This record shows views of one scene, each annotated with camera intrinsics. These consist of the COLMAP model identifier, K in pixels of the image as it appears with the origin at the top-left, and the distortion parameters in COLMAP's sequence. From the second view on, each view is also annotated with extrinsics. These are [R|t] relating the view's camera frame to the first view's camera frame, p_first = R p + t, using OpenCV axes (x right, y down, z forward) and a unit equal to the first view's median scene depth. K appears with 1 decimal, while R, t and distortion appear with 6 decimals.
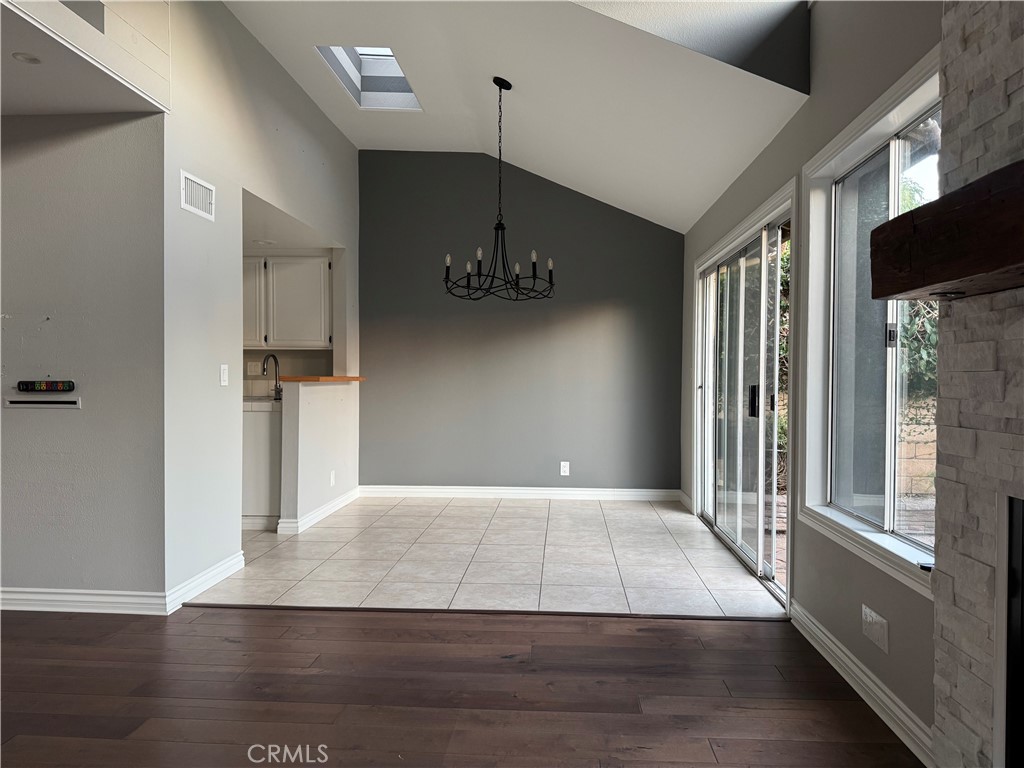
lens RADIAL K [[718.8, 0, 512.0], [0, 718.8, 384.0], [0, 0, 1]] dist [0.079514, -0.094466]
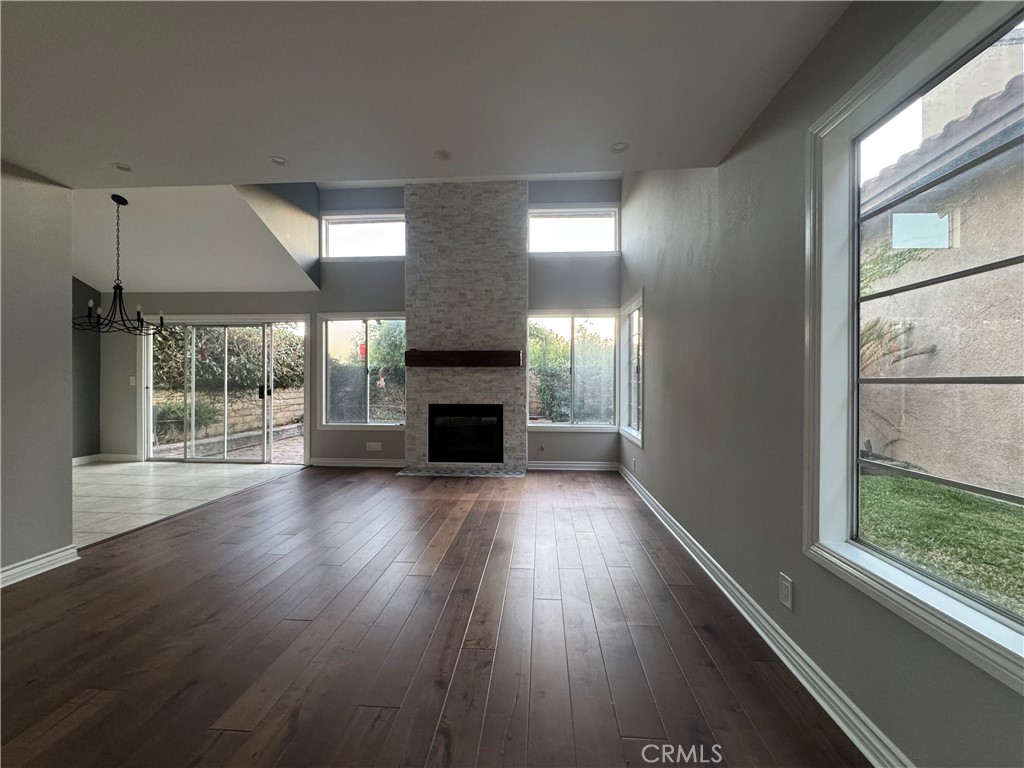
lens RADIAL K [[410.1, 0, 512.2], [0, 410.1, 383.3], [0, 0, 1]] dist [0.000051, -0.000075]
pose [[0.000652, -0.004150, 0.999991, -1.338620], [0.009251, 0.999949, 0.004144, -0.005894], [-0.999957, 0.009248, 0.000690, 0.198310]]
